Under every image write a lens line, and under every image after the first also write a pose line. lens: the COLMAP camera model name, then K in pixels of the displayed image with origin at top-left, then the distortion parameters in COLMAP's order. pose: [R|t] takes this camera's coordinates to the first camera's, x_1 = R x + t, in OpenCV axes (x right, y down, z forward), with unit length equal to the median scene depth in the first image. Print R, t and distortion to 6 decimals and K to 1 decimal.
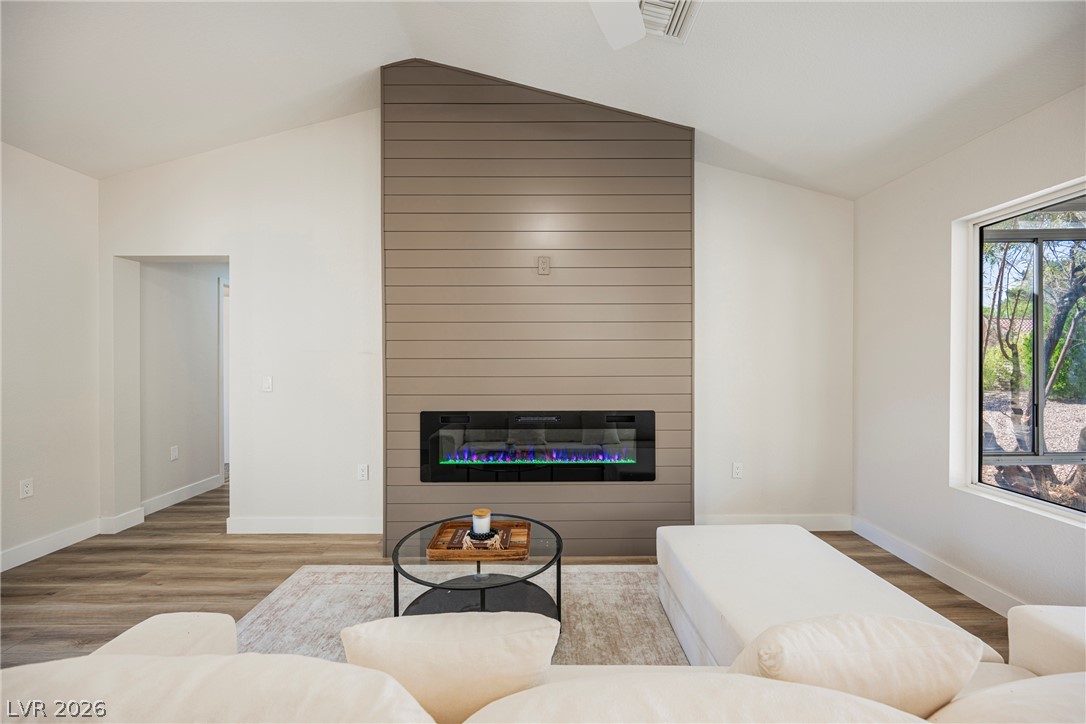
lens RADIAL K [[421.6, 0, 545.8], [0, 421.6, 361.3], [0, 0, 1]] dist [-0.000962, 0.000035]
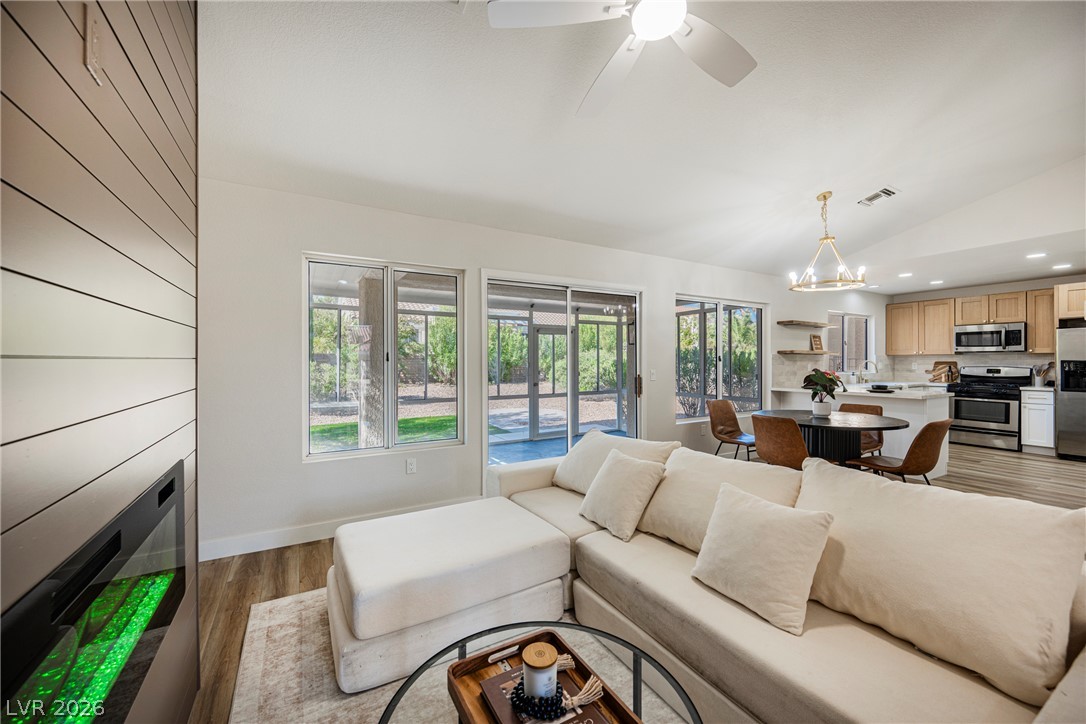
lens RADIAL K [[421.6, 0, 545.8], [0, 421.6, 361.3], [0, 0, 1]] dist [-0.000962, 0.000035]
pose [[-0.502287, 0.000648, 0.864701, -0.419238], [0.005417, 0.999982, 0.002397, -0.002092], [-0.864684, 0.005888, -0.502282, 0.884159]]
